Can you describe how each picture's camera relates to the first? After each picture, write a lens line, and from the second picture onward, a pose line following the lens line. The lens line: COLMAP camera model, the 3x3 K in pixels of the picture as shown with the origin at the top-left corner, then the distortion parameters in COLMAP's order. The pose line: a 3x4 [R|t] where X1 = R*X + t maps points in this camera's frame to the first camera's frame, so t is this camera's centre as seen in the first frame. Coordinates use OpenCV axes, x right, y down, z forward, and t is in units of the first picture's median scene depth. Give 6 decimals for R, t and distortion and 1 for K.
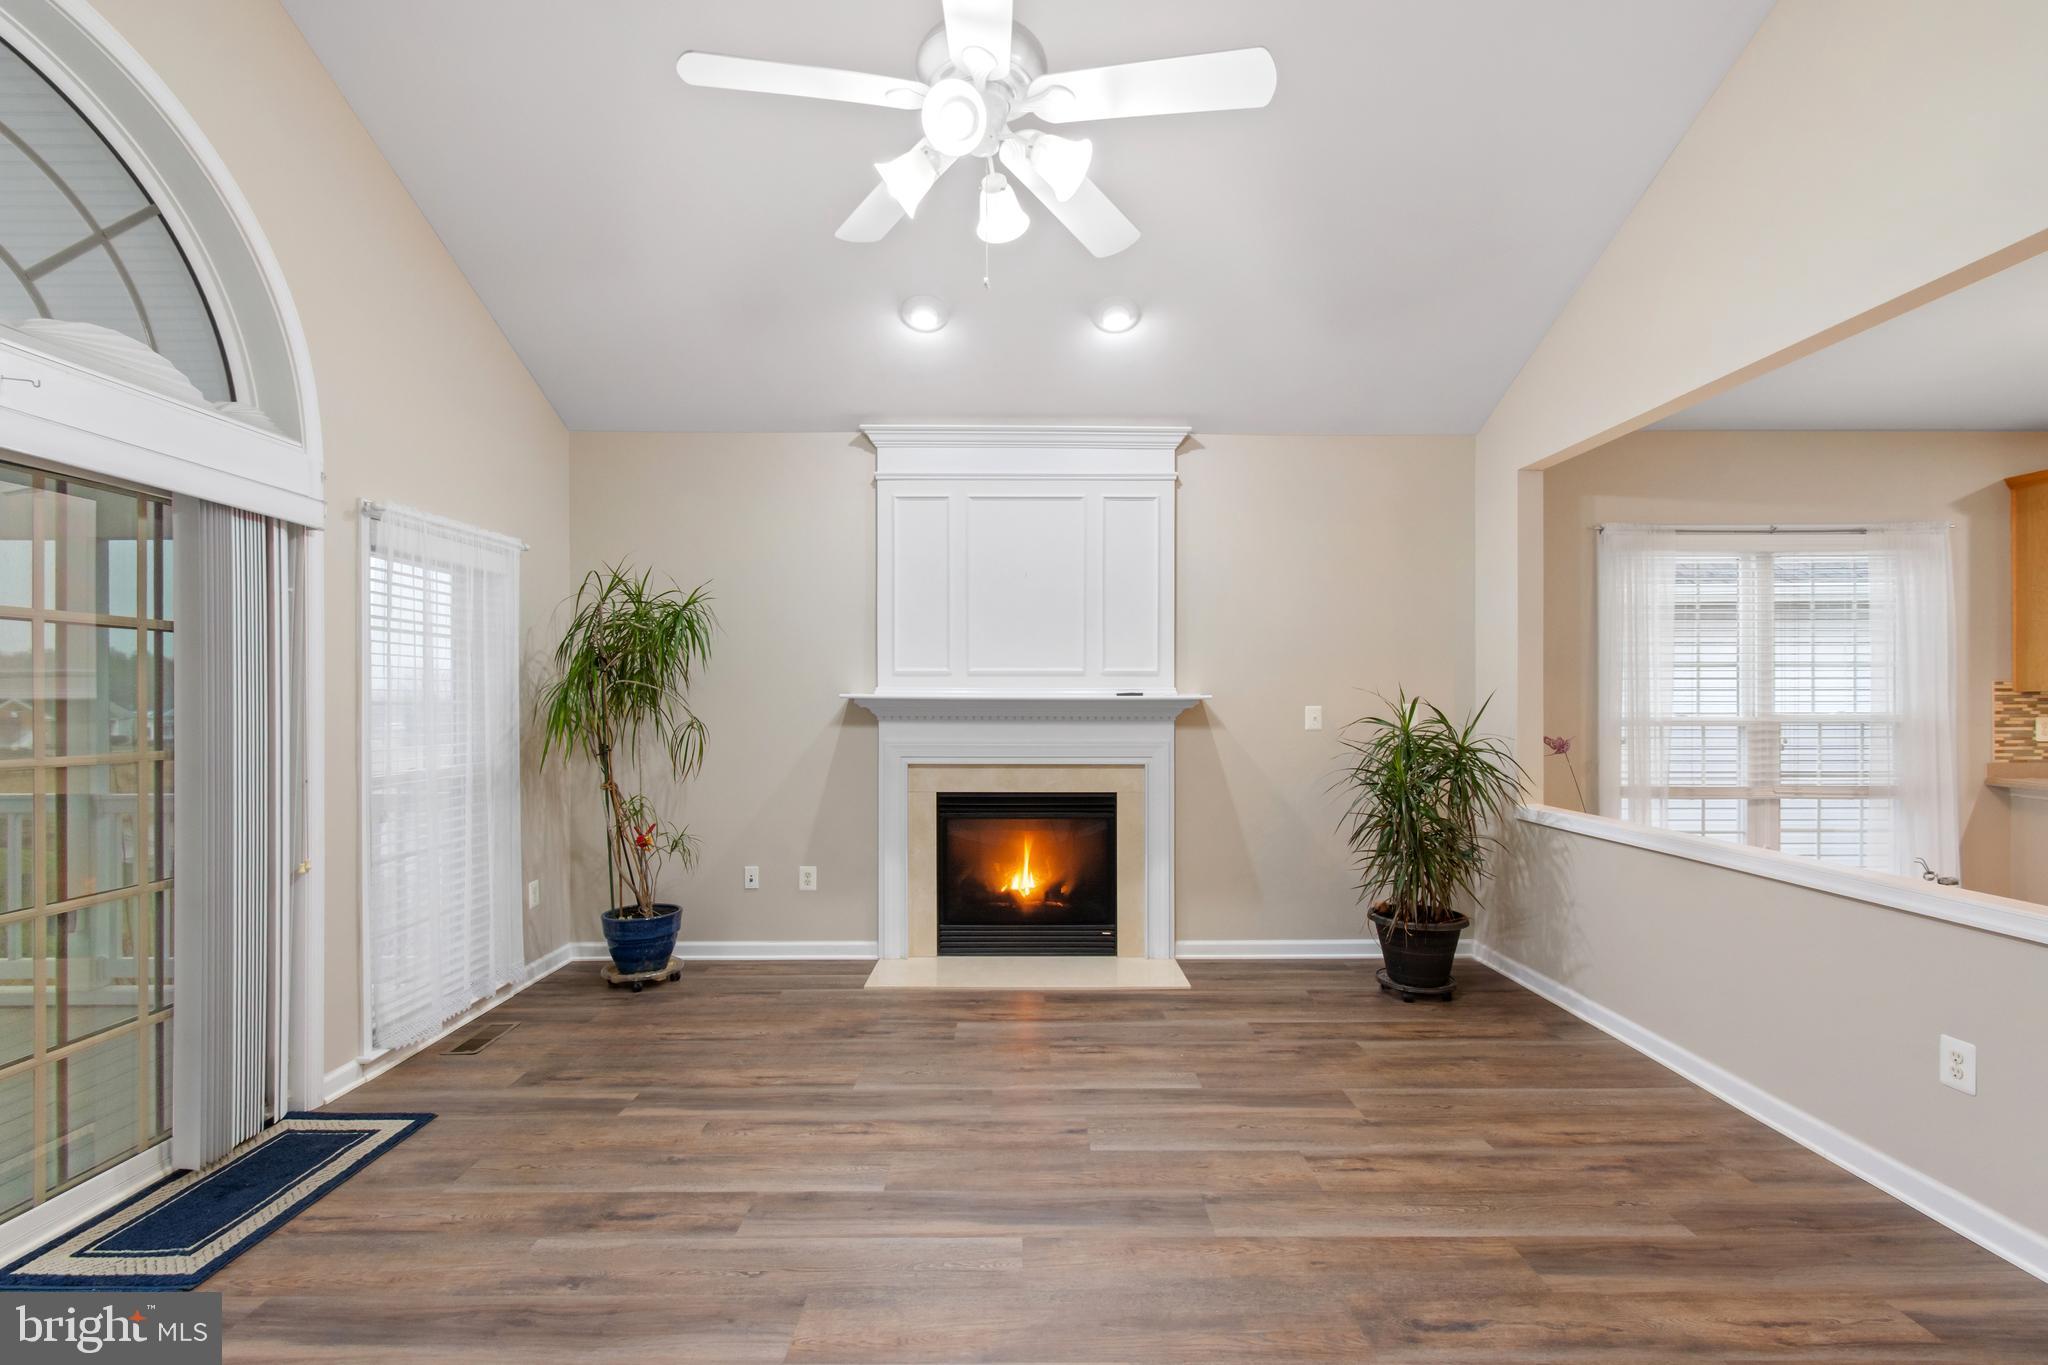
lens RADIAL K [[925.3, 0, 1036.1], [0, 925.3, 698.9], [0, 0, 1]] dist [0.005381, -0.001991]
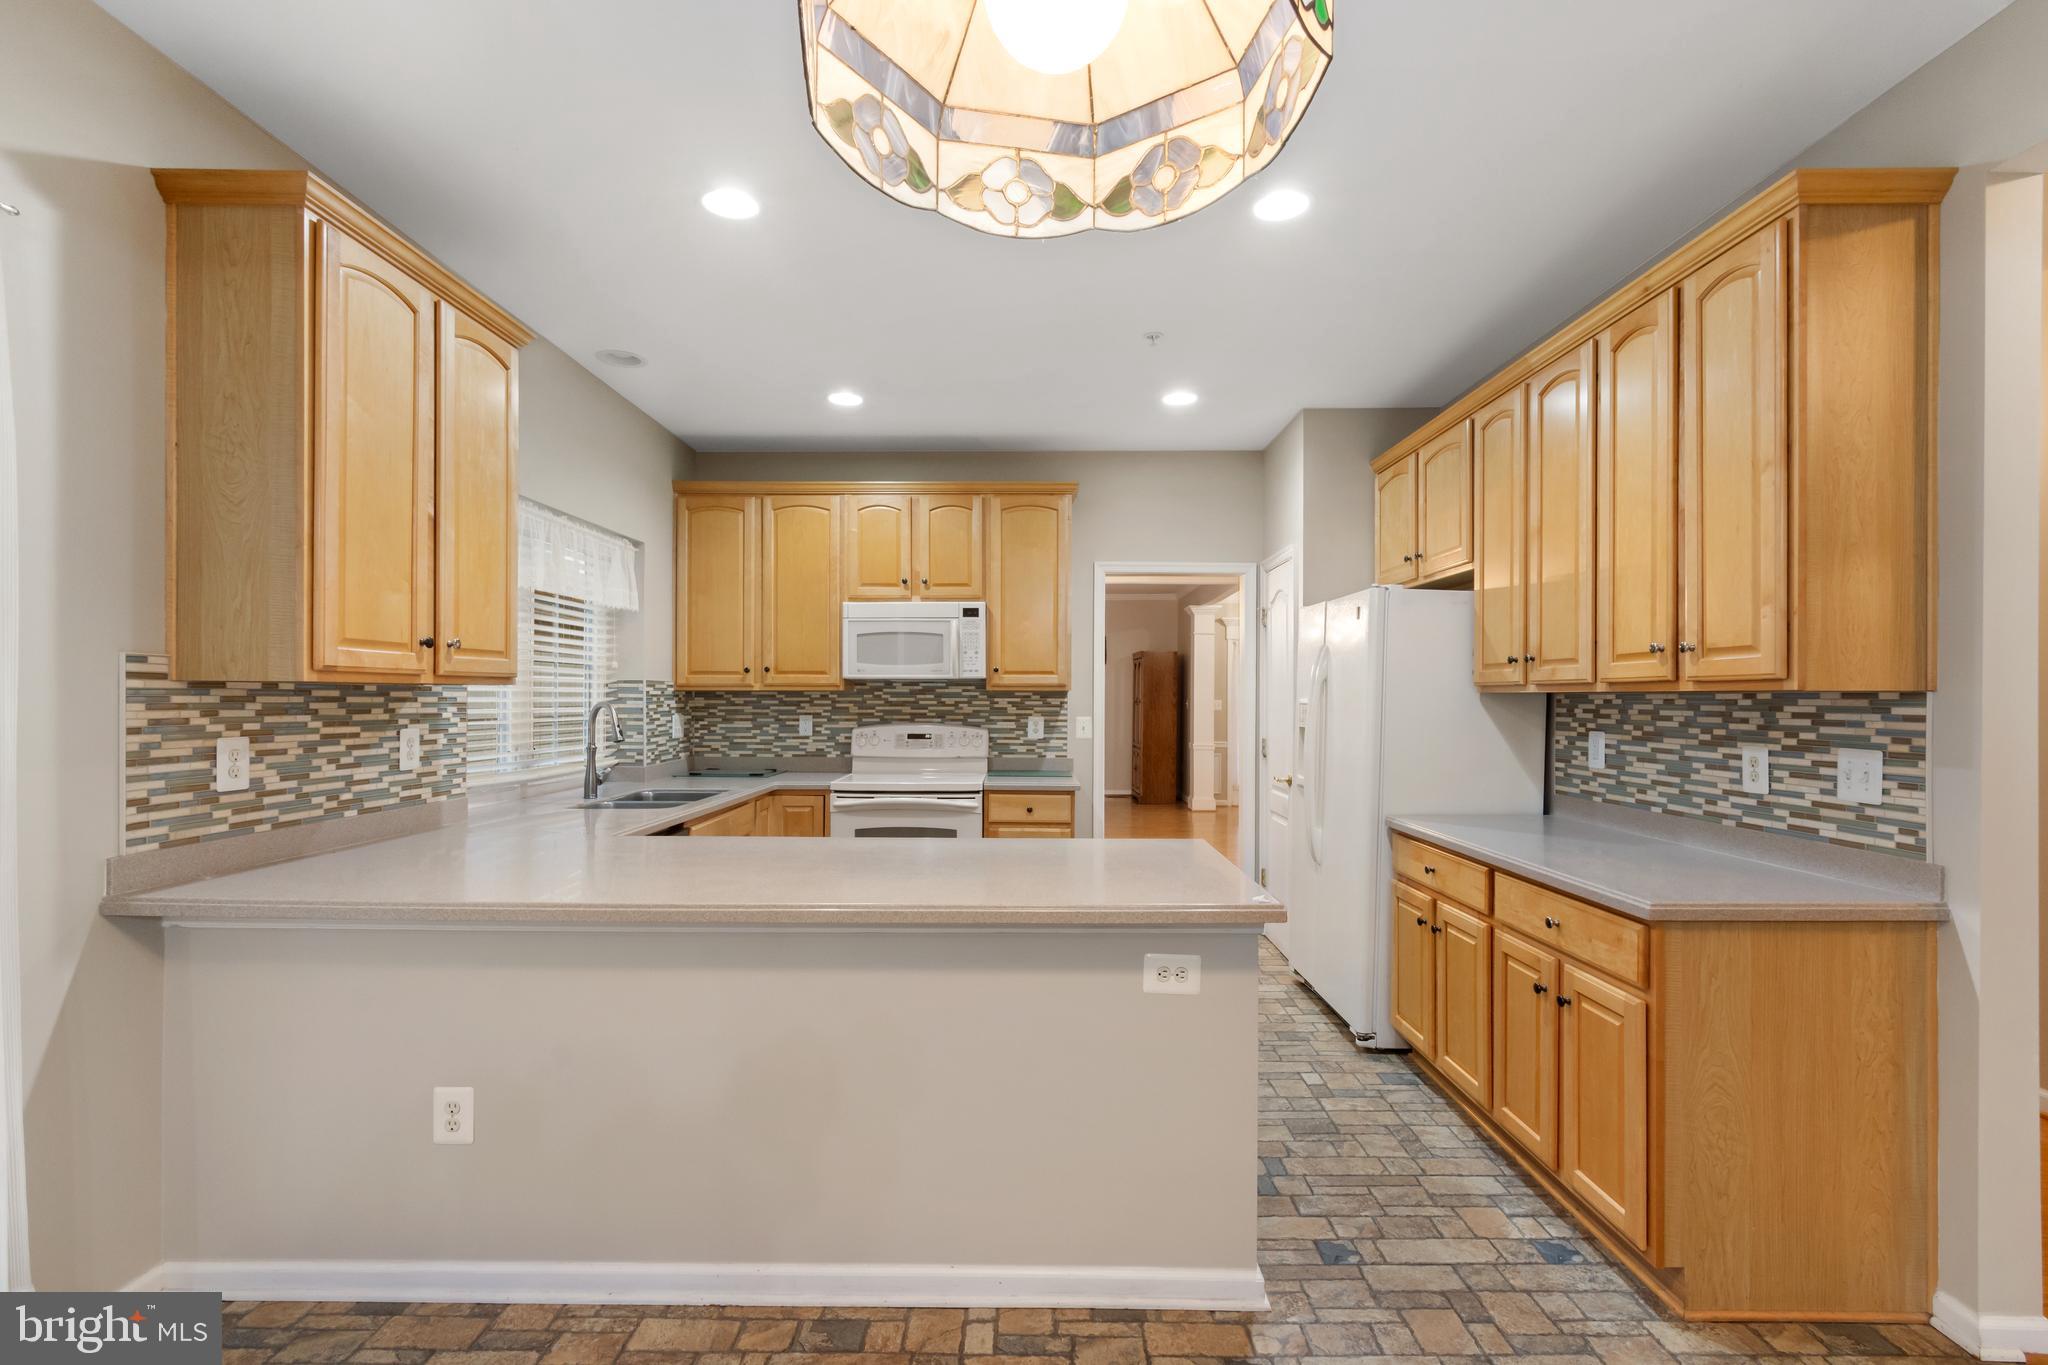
lens RADIAL K [[925.3, 0, 1024.7], [0, 925.3, 697.0], [0, 0, 1]] dist [0.005381, -0.001991]
pose [[0.024387, 0.001447, 0.999702, 0.773588], [-0.003441, 0.999993, -0.001363, -0.001272], [-0.999697, -0.003407, 0.024392, 0.726110]]
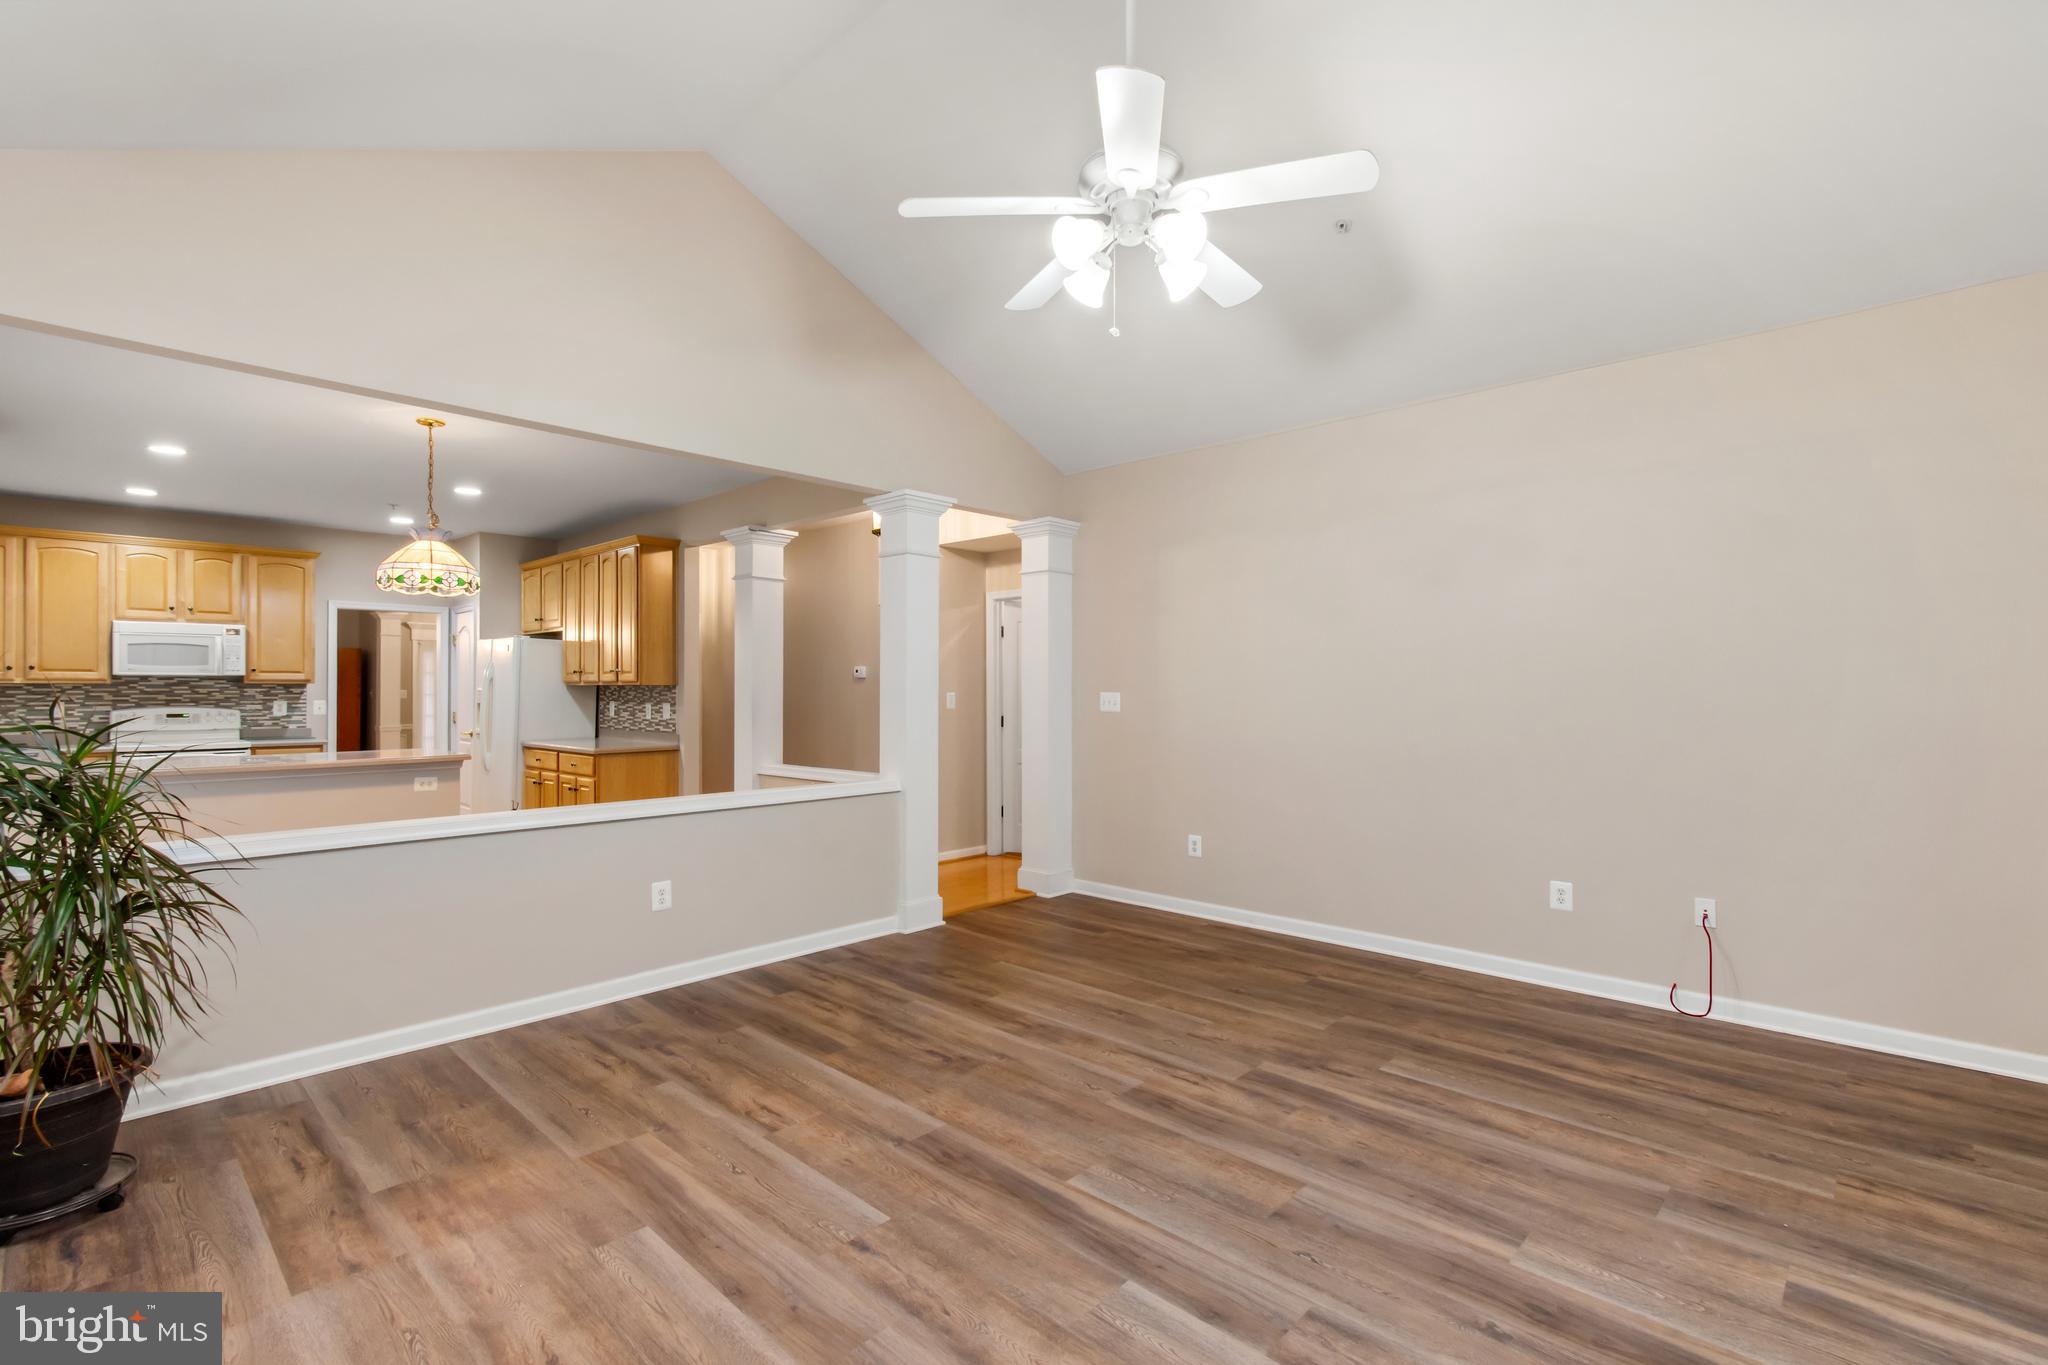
lens RADIAL K [[925.3, 0, 1029.6], [0, 925.3, 684.7], [0, 0, 1]] dist [0.005381, -0.001991]
pose [[-0.719112, 0.004668, 0.694879, -0.430934], [0.000528, 0.999981, -0.006171, 0.003353], [-0.694894, -0.004071, -0.719101, 1.053632]]
